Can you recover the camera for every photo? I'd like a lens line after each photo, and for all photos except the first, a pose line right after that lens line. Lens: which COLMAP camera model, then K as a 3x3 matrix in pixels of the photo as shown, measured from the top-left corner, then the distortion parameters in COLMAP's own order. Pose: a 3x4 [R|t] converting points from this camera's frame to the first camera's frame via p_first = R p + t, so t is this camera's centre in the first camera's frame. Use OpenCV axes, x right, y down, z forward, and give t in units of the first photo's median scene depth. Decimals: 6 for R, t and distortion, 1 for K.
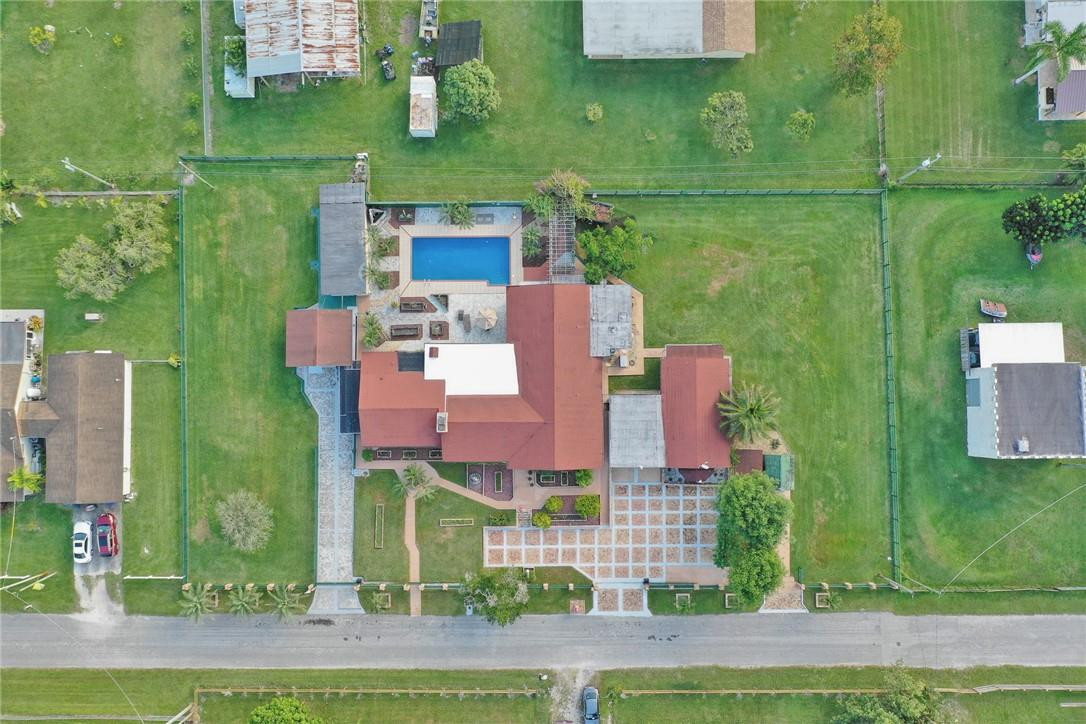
lens RADIAL K [[864.3, 0, 543.4], [0, 864.3, 361.8], [0, 0, 1]] dist [-0.003356, -0.001171]
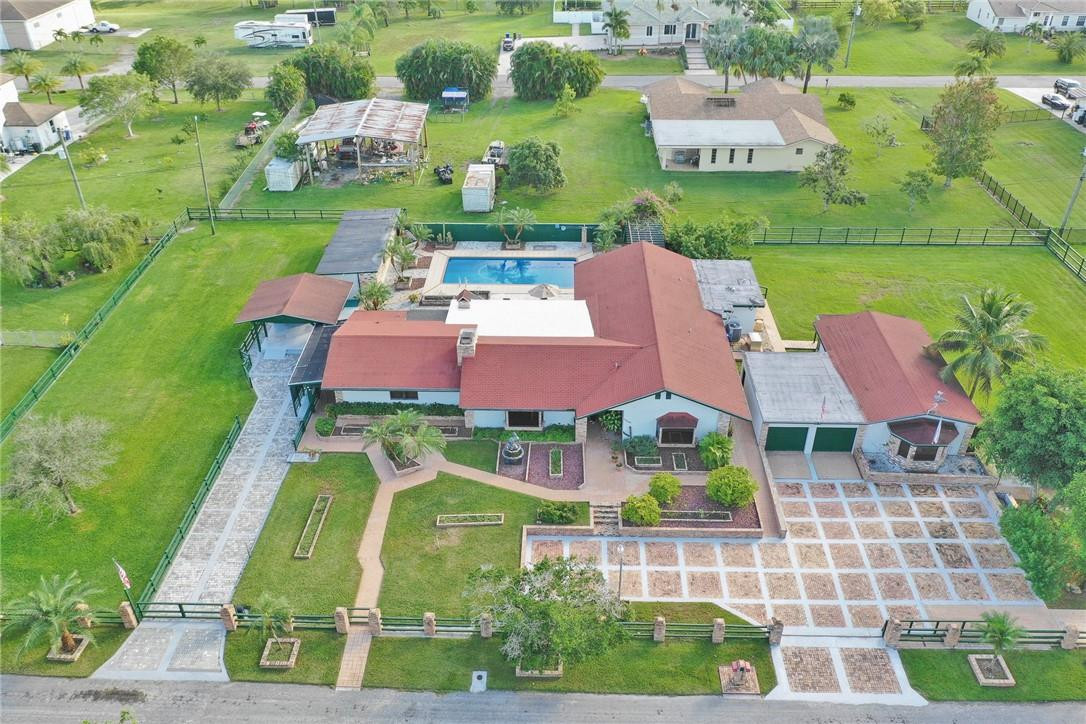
lens RADIAL K [[864.3, 0, 543.8], [0, 864.3, 362.3], [0, 0, 1]] dist [-0.003356, -0.001171]
pose [[0.999422, 0.019413, -0.027894, -0.045720], [-0.033976, 0.589108, -0.807340, 0.531219], [0.000760, 0.807821, 0.589428, 0.631661]]
